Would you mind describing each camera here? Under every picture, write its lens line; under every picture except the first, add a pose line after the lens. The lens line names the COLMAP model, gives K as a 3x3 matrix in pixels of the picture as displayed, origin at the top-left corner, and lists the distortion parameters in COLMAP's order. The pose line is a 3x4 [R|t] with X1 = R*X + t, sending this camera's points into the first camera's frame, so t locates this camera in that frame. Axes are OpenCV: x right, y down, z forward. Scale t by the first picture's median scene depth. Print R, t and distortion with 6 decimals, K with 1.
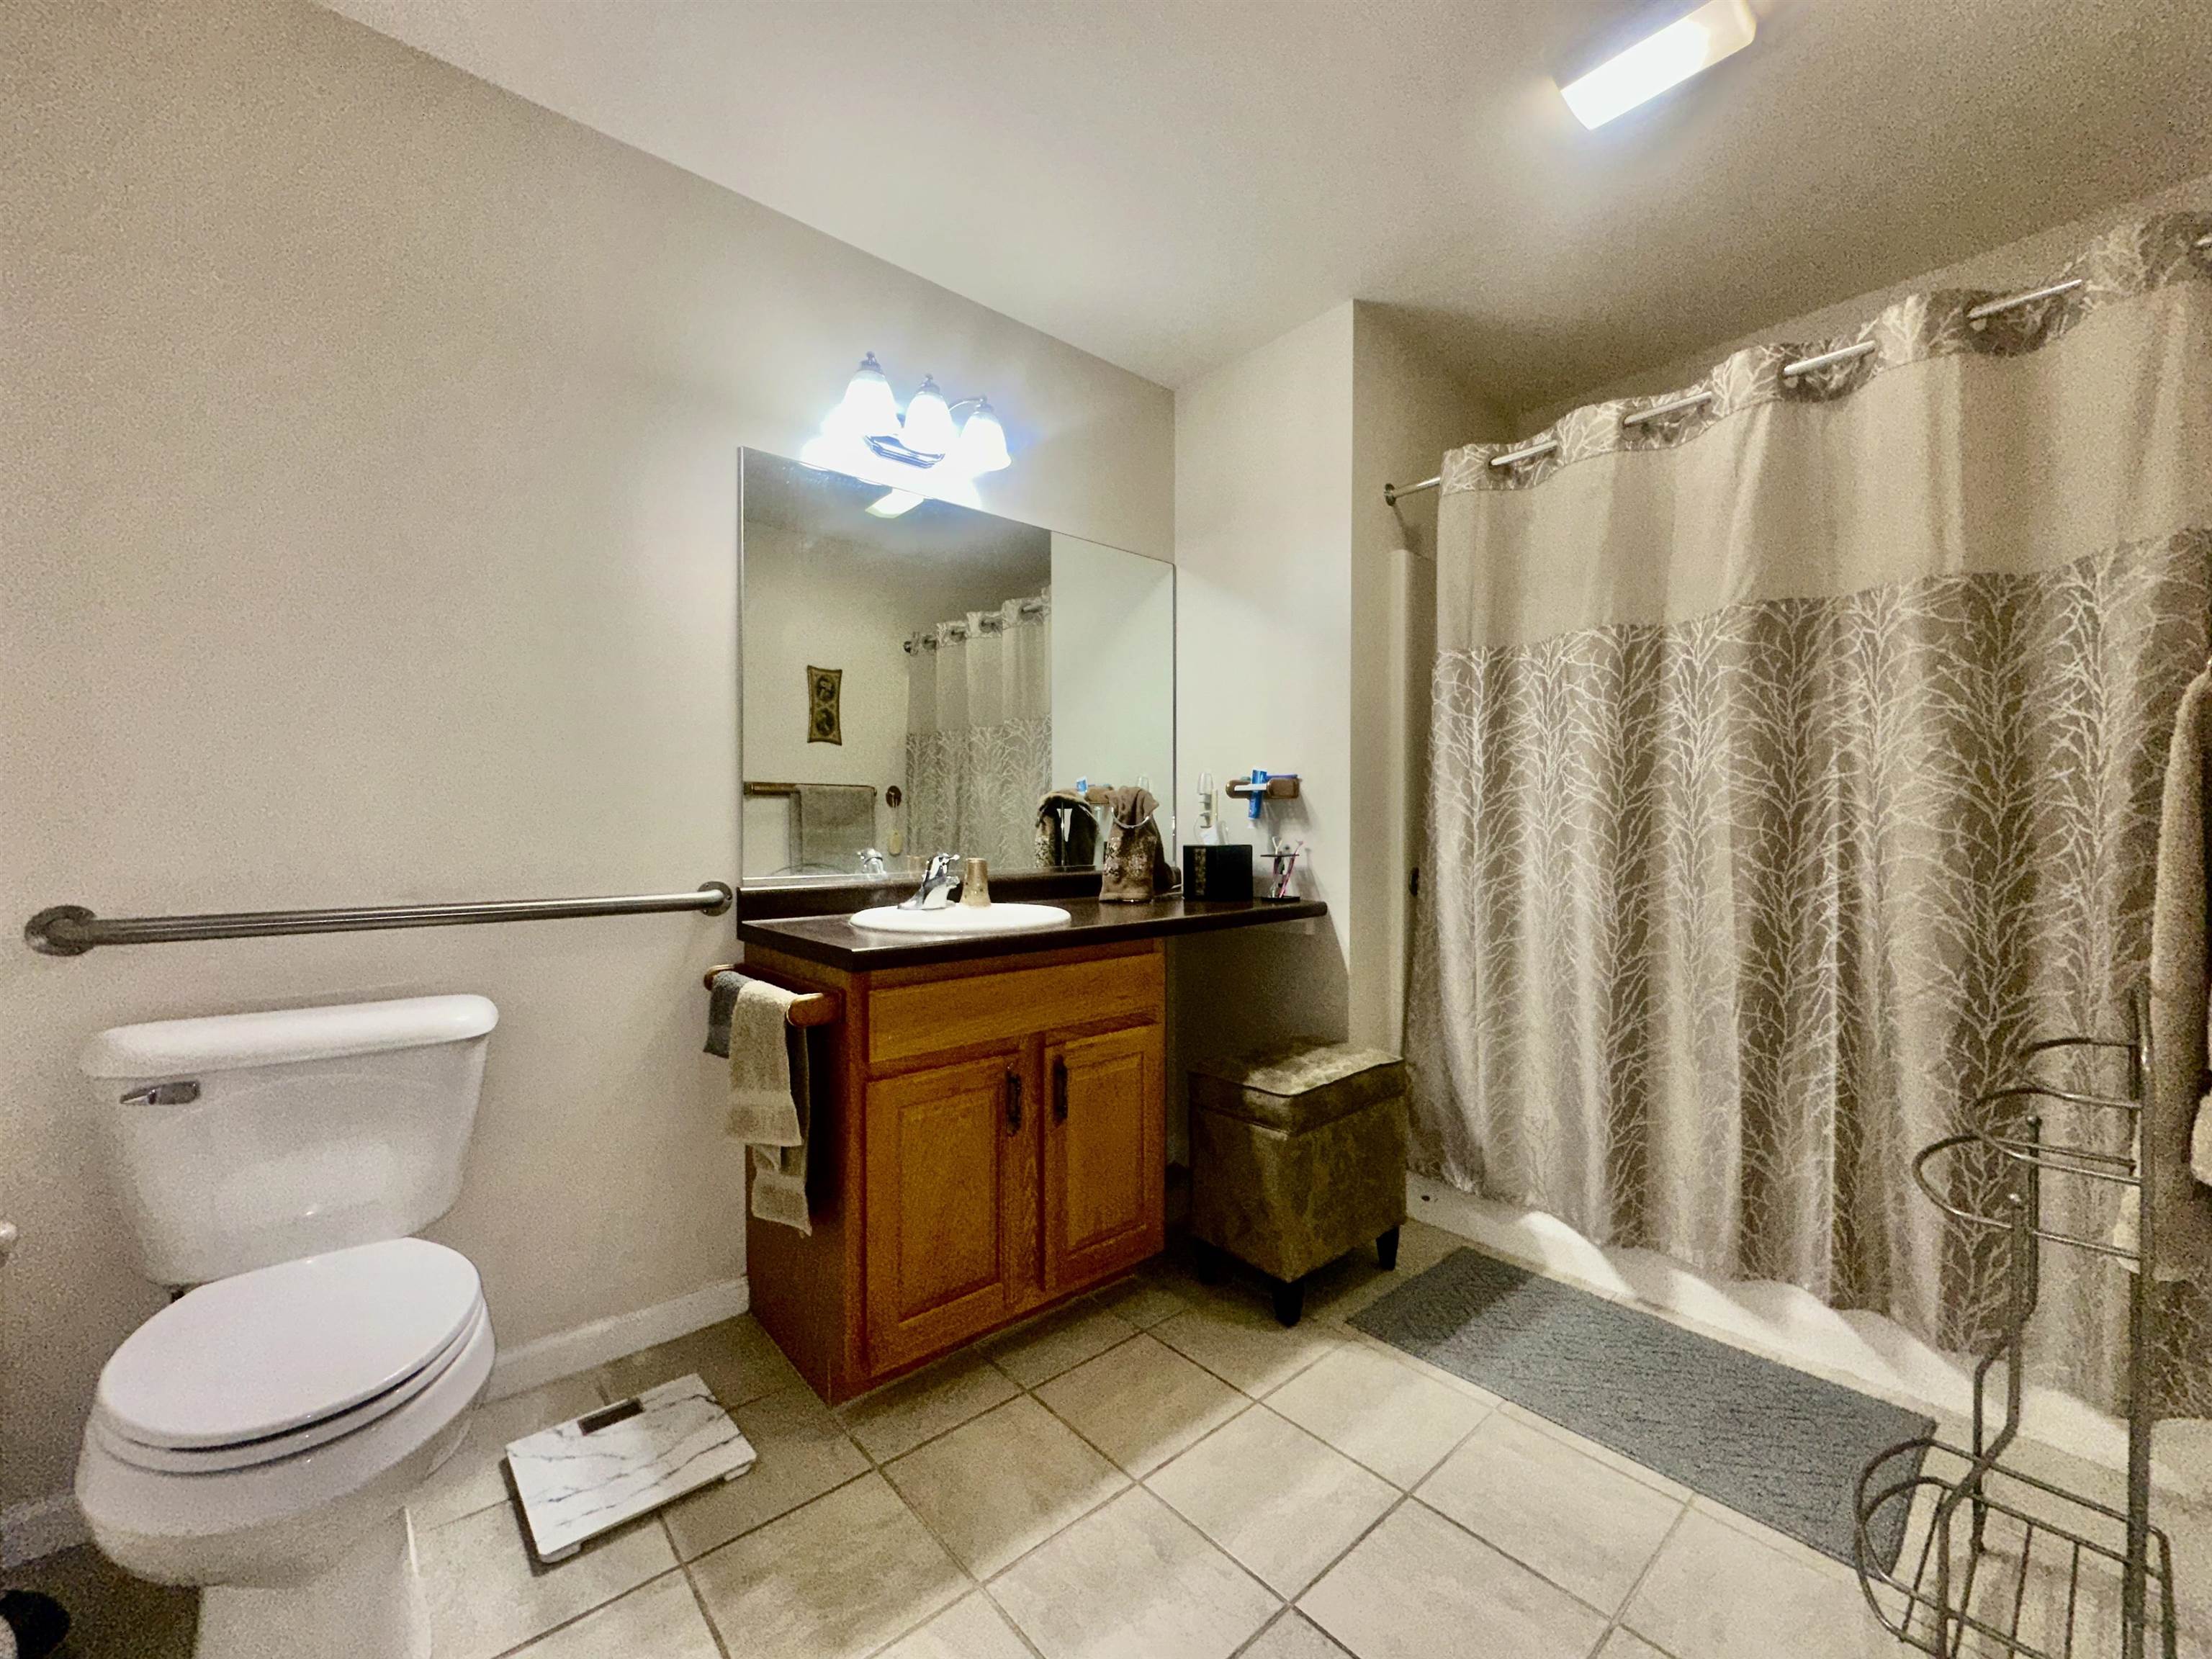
lens RADIAL K [[886.1, 0, 1091.6], [0, 886.1, 824.5], [0, 0, 1]] dist [-0.004542, 0.001289]
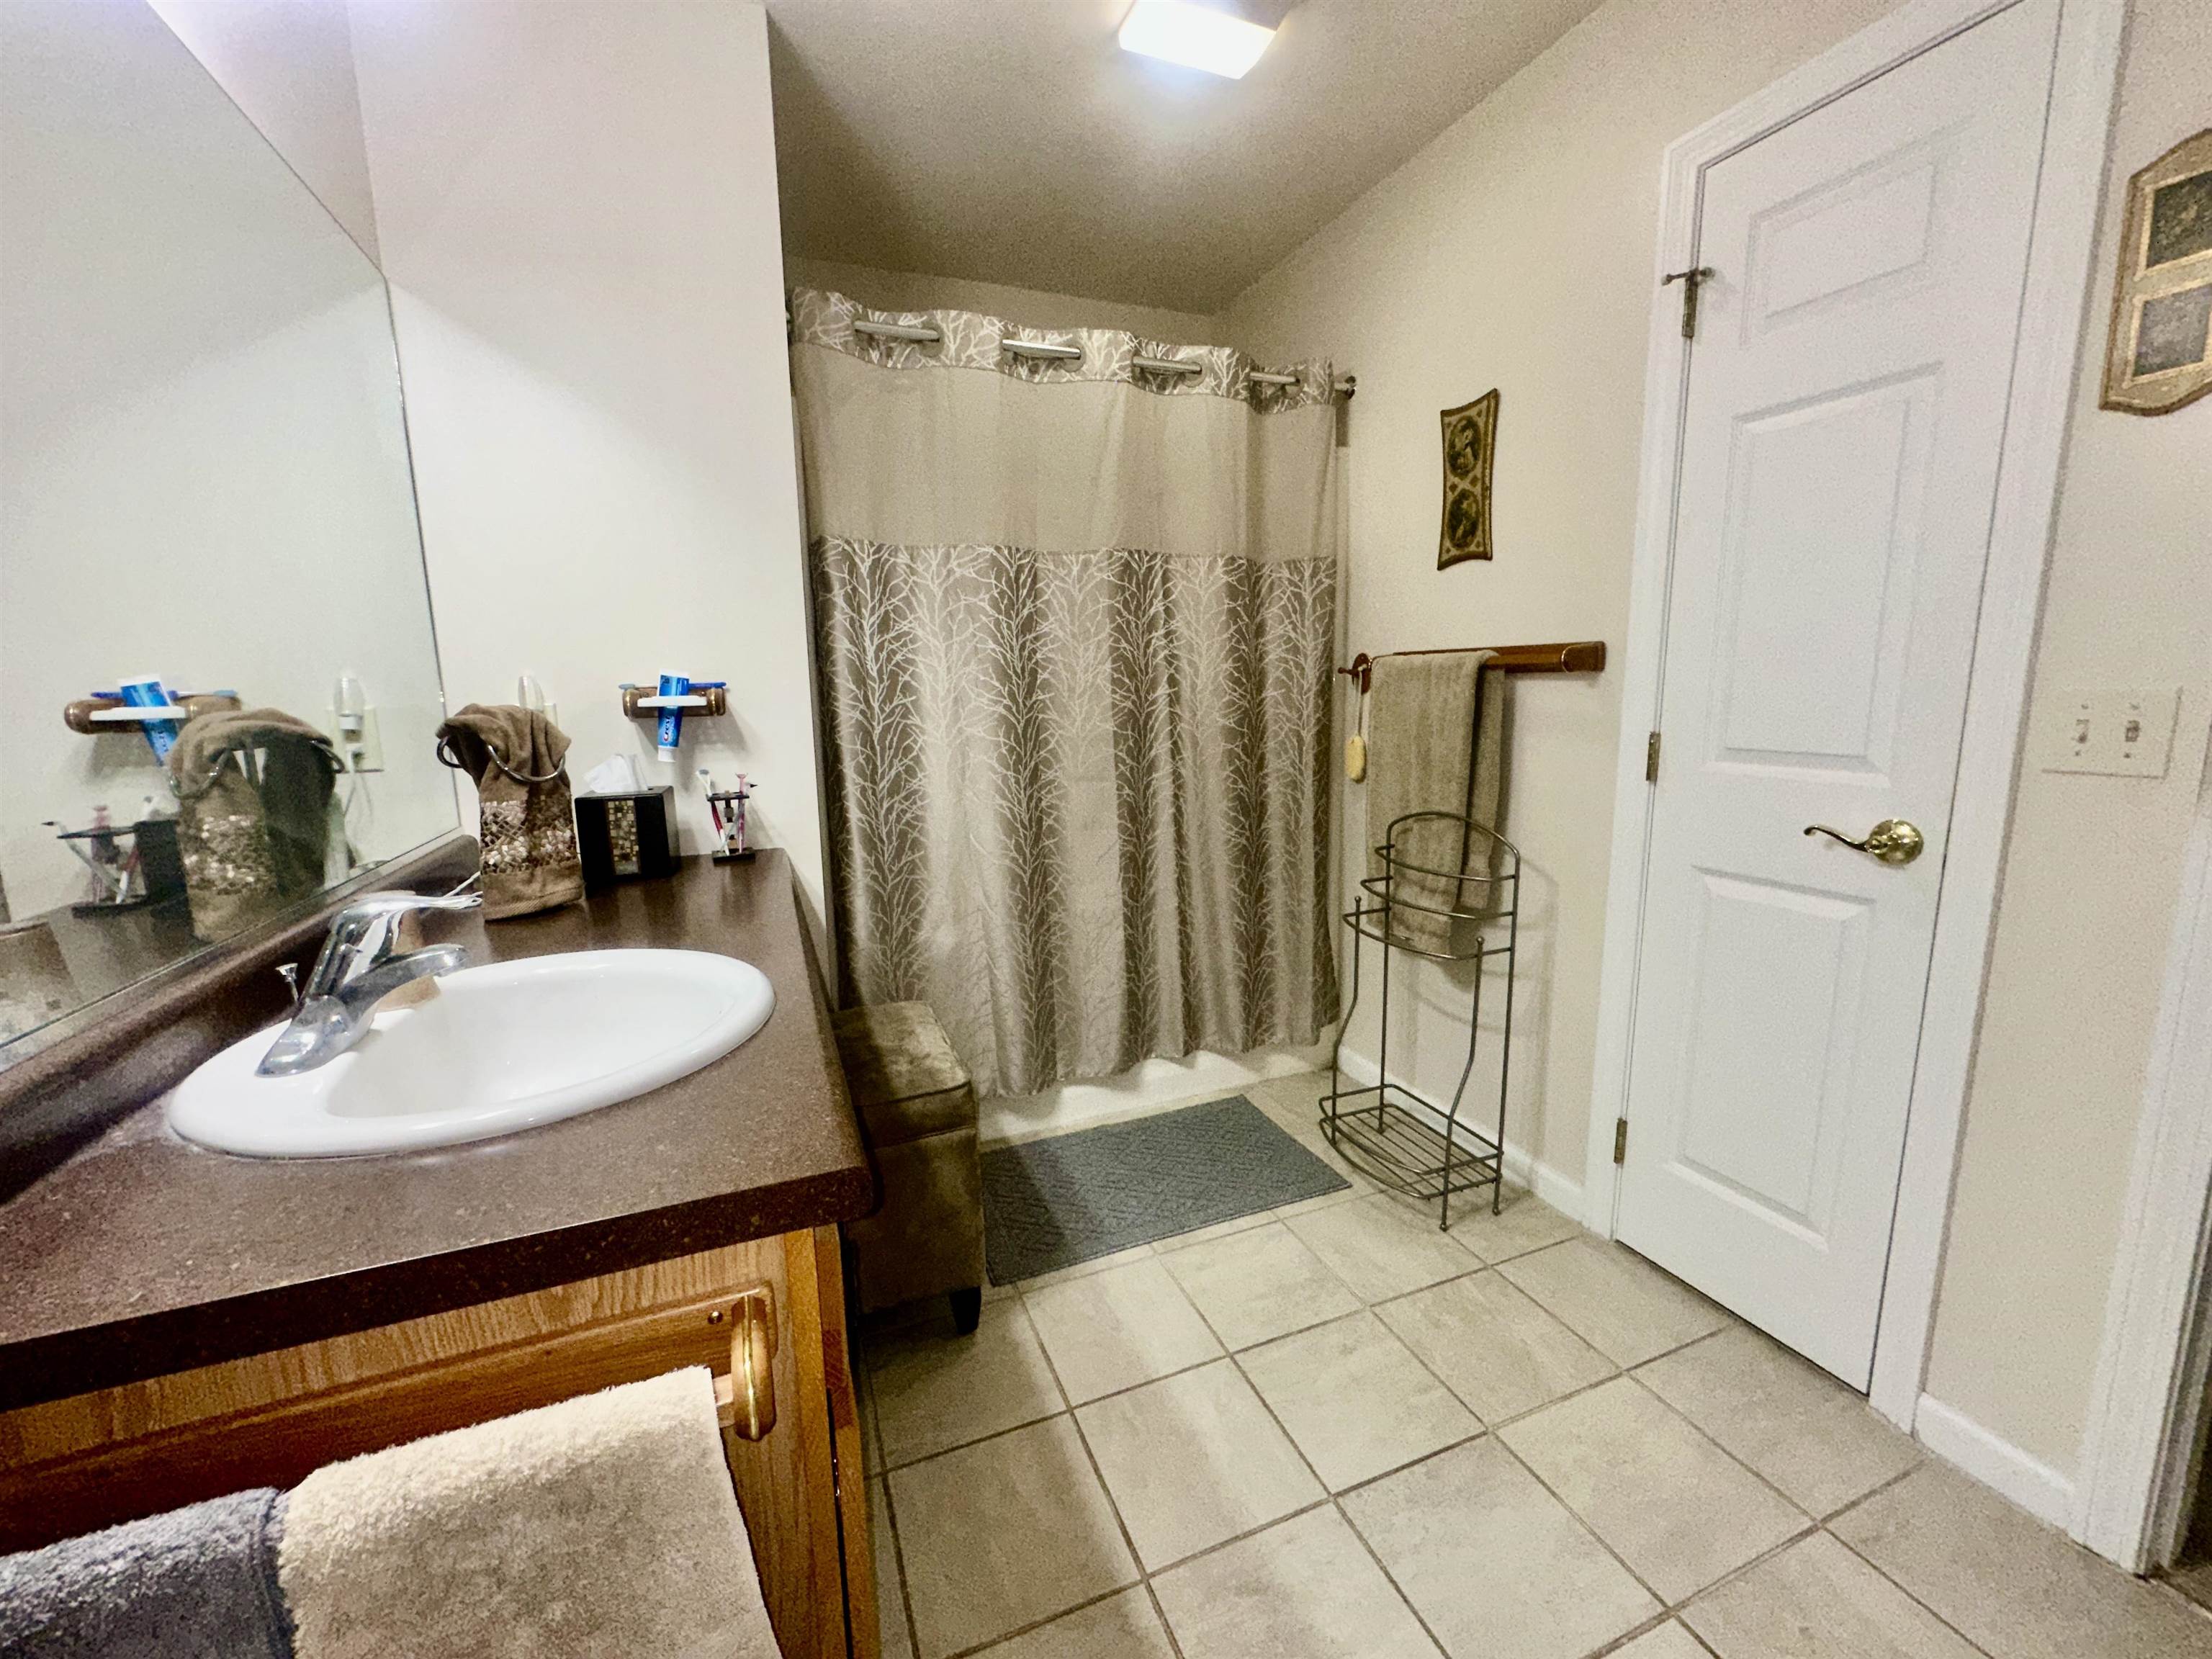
lens RADIAL K [[886.1, 0, 1100.8], [0, 886.1, 833.1], [0, 0, 1]] dist [-0.004542, 0.001289]
pose [[0.324806, -0.154858, 0.933017, -0.472897], [0.027717, 0.987639, 0.154274, -0.049689], [-0.945374, -0.024249, 0.325084, 0.605102]]
